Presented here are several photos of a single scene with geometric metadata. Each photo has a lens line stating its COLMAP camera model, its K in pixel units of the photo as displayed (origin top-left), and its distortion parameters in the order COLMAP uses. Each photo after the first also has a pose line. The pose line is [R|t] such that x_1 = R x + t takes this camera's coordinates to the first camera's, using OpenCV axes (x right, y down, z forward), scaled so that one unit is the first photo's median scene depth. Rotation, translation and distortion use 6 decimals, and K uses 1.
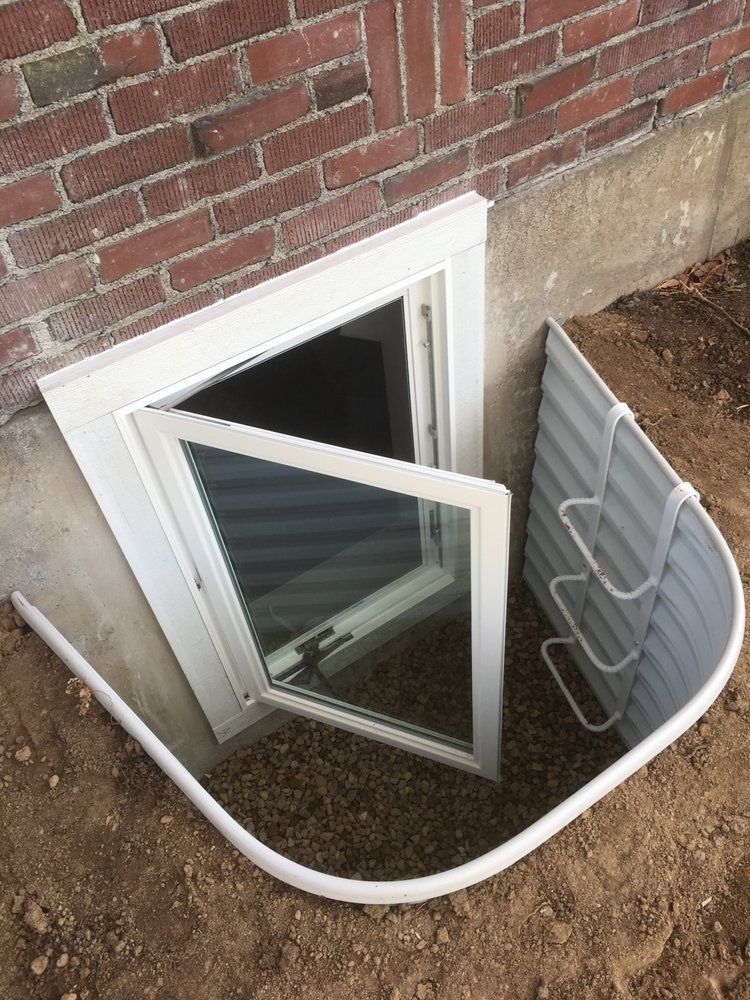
lens RADIAL K [[843.0, 0, 377.2], [0, 843.0, 499.6], [0, 0, 1]] dist [0.097274, -0.128330]
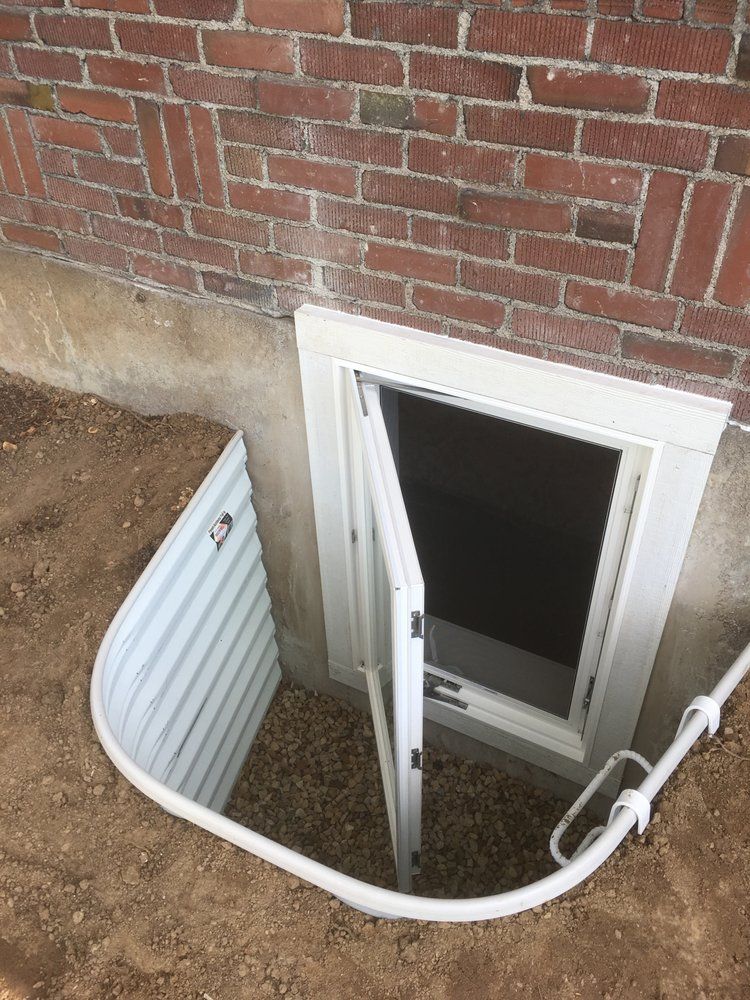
lens RADIAL K [[843.0, 0, 377.2], [0, 843.0, 499.6], [0, 0, 1]] dist [0.097274, -0.128330]
pose [[0.488265, 0.622961, -0.611160, 0.677511], [-0.667822, 0.717540, 0.197862, -0.263808], [0.561792, 0.311537, 0.766377, 0.141644]]
